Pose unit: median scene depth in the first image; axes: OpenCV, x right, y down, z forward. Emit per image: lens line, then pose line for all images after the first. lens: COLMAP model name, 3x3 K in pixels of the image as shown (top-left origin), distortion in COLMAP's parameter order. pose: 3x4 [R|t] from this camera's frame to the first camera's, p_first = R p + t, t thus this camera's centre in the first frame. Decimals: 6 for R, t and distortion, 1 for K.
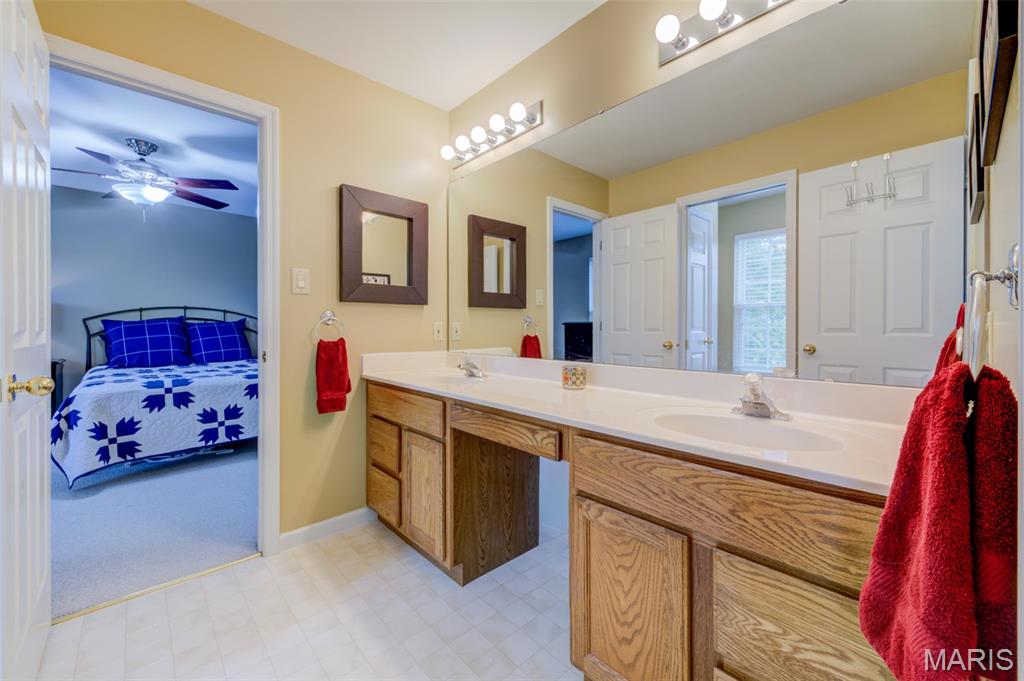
lens RADIAL K [[386.2, 0, 522.3], [0, 386.2, 334.6], [0, 0, 1]] dist [0.000225, 0.000016]
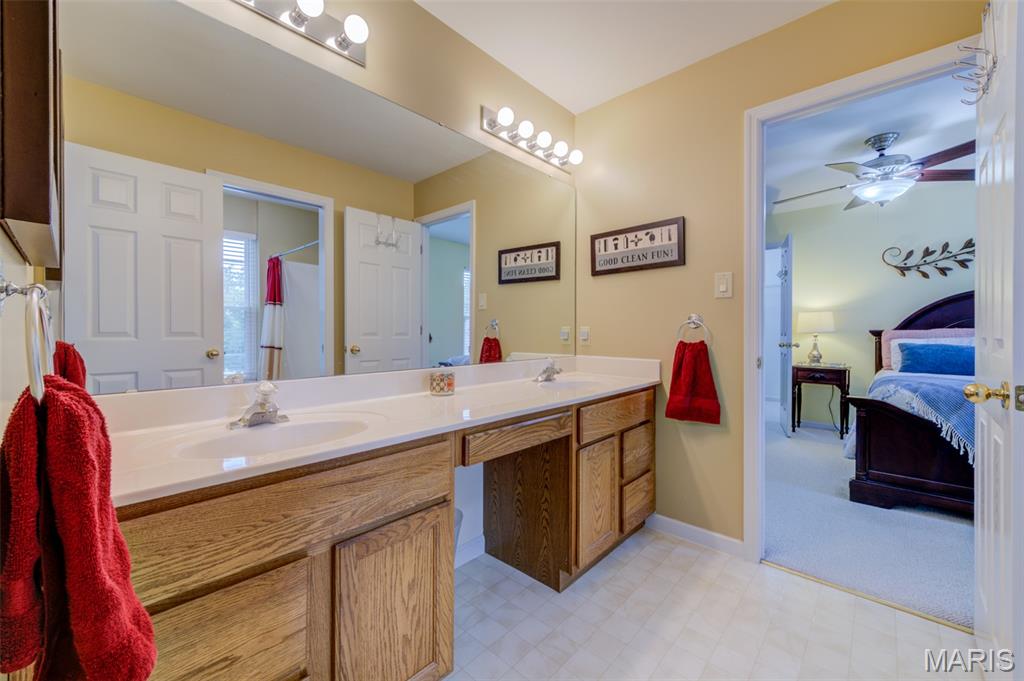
lens RADIAL K [[386.2, 0, 522.3], [0, 386.2, 334.6], [0, 0, 1]] dist [0.000225, 0.000016]
pose [[-0.046945, -0.000886, 0.998897, -0.849642], [0.013925, 0.999902, 0.001541, -0.010320], [-0.998800, 0.013982, -0.046928, 0.846986]]
